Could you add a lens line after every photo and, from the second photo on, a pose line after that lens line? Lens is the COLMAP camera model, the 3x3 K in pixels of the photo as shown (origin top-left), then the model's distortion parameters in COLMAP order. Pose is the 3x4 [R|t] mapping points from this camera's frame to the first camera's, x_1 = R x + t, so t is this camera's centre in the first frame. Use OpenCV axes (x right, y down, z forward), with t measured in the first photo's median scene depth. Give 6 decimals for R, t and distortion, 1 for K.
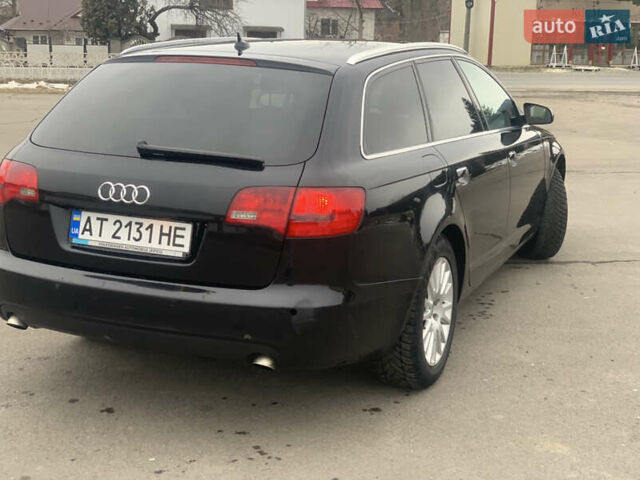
lens RADIAL K [[966.8, 0, 336.3], [0, 966.8, 238.7], [0, 0, 1]] dist [0.065966, 0.007178]
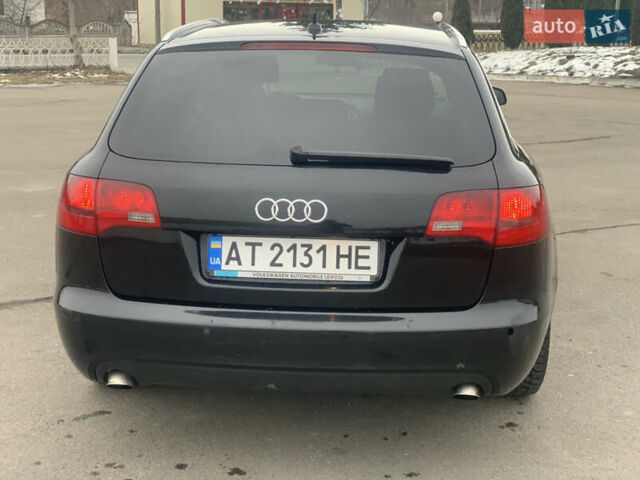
lens RADIAL K [[972.1, 0, 330.7], [0, 972.1, 241.6], [0, 0, 1]] dist [-0.005774, 0.065690]
pose [[0.942734, -0.084077, 0.322776, -0.450368], [0.076822, 0.996424, 0.035176, -0.046605], [-0.324579, -0.008365, 0.945821, 0.208697]]
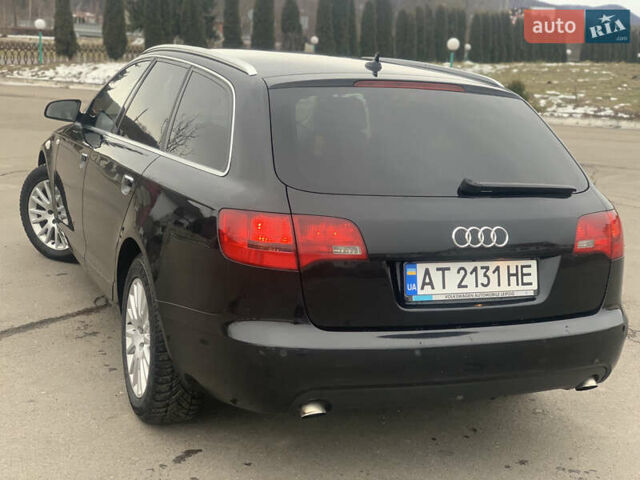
lens RADIAL K [[972.1, 0, 330.7], [0, 972.1, 241.6], [0, 0, 1]] dist [-0.005774, 0.065690]
pose [[0.696899, -0.124101, 0.706350, -0.954300], [0.105946, 0.991923, 0.069745, -0.120043], [-0.709300, 0.026230, 0.704418, 0.450270]]
